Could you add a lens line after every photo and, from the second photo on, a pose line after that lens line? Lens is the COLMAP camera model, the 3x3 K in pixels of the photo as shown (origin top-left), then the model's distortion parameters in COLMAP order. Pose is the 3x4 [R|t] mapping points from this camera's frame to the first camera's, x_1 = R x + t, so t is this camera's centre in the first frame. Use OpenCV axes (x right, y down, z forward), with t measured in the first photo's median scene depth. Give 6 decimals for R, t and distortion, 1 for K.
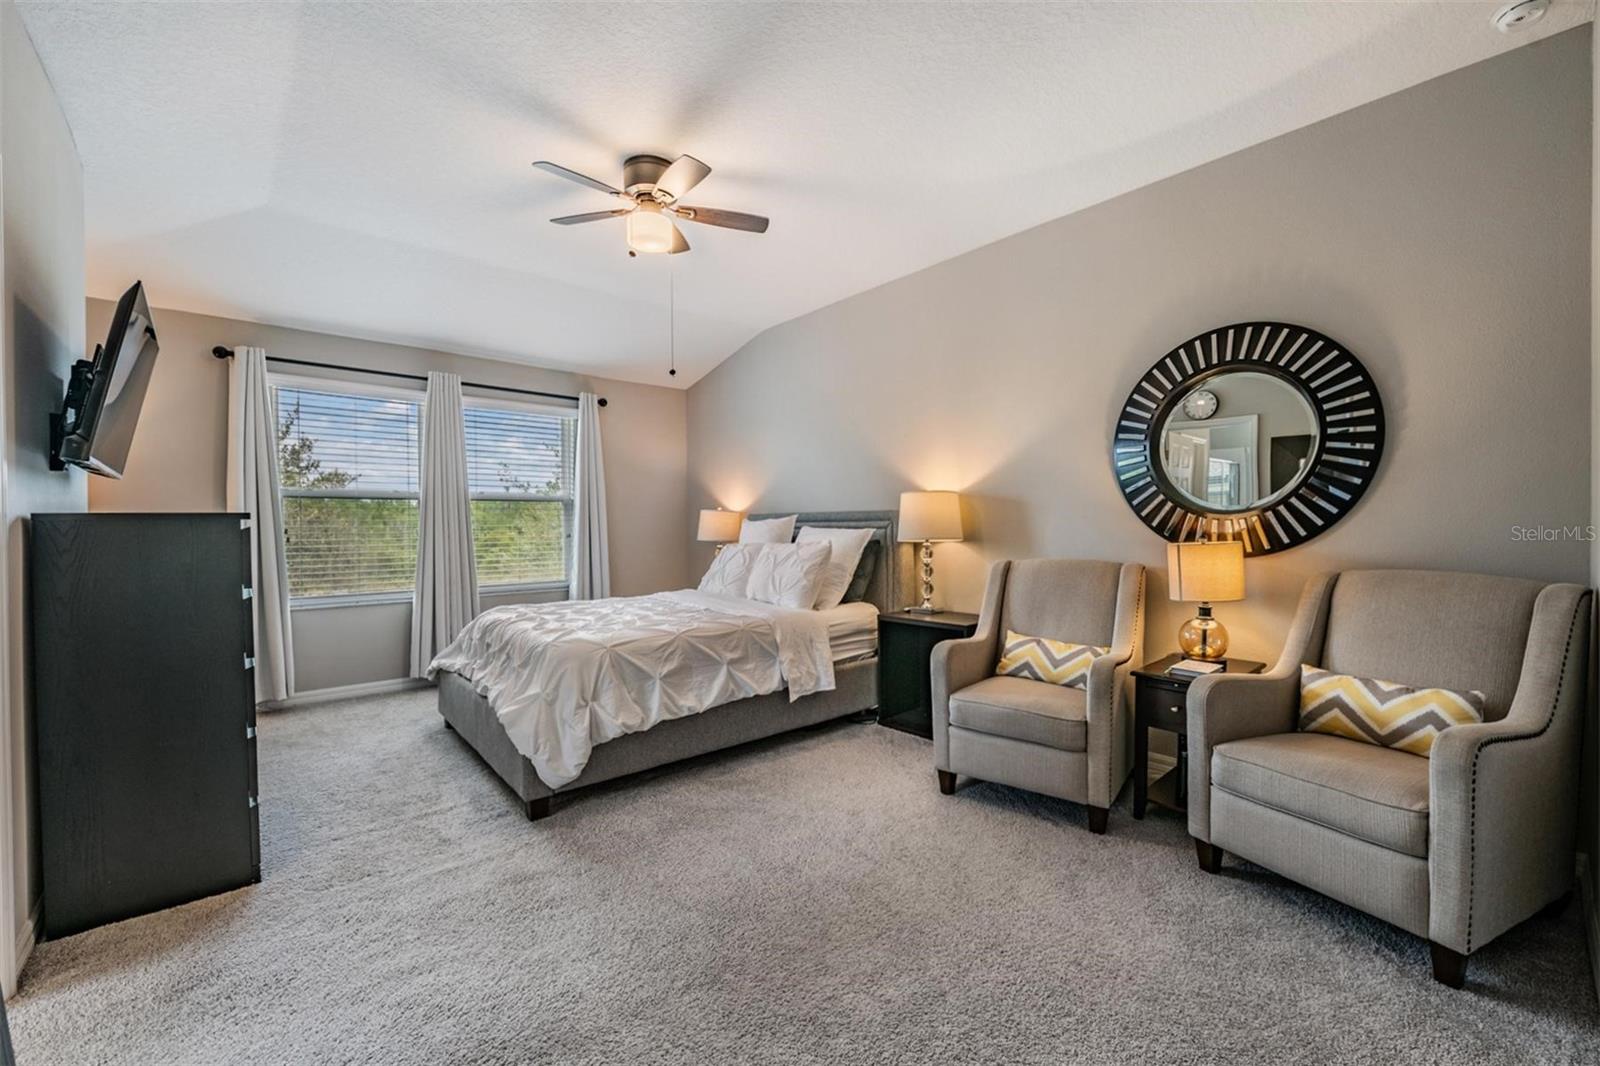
lens RADIAL K [[634.7, 0, 795.8], [0, 634.7, 531.7], [0, 0, 1]] dist [-0.007242, -0.001872]
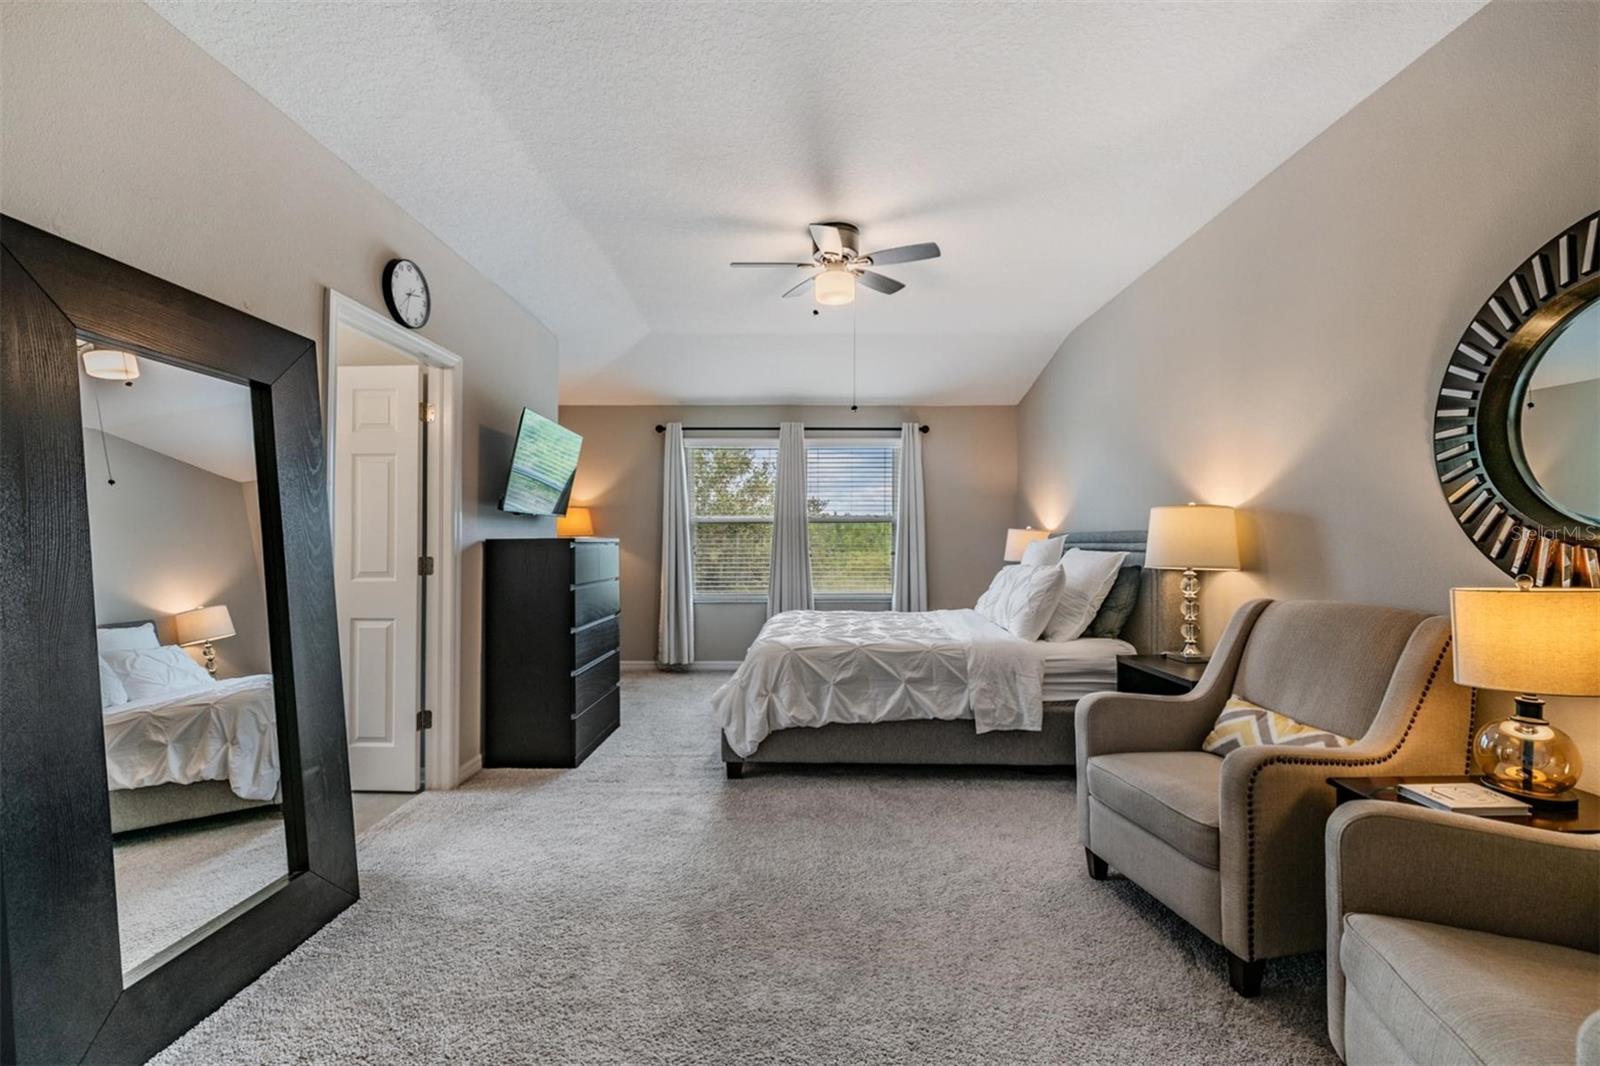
lens RADIAL K [[634.7, 0, 803.8], [0, 634.7, 534.1], [0, 0, 1]] dist [-0.007242, -0.001872]
pose [[0.749191, -0.001540, -0.662353, 0.459873], [-0.011726, 0.999810, -0.015587, -0.013852], [0.662251, 0.019444, 0.749030, 0.116203]]
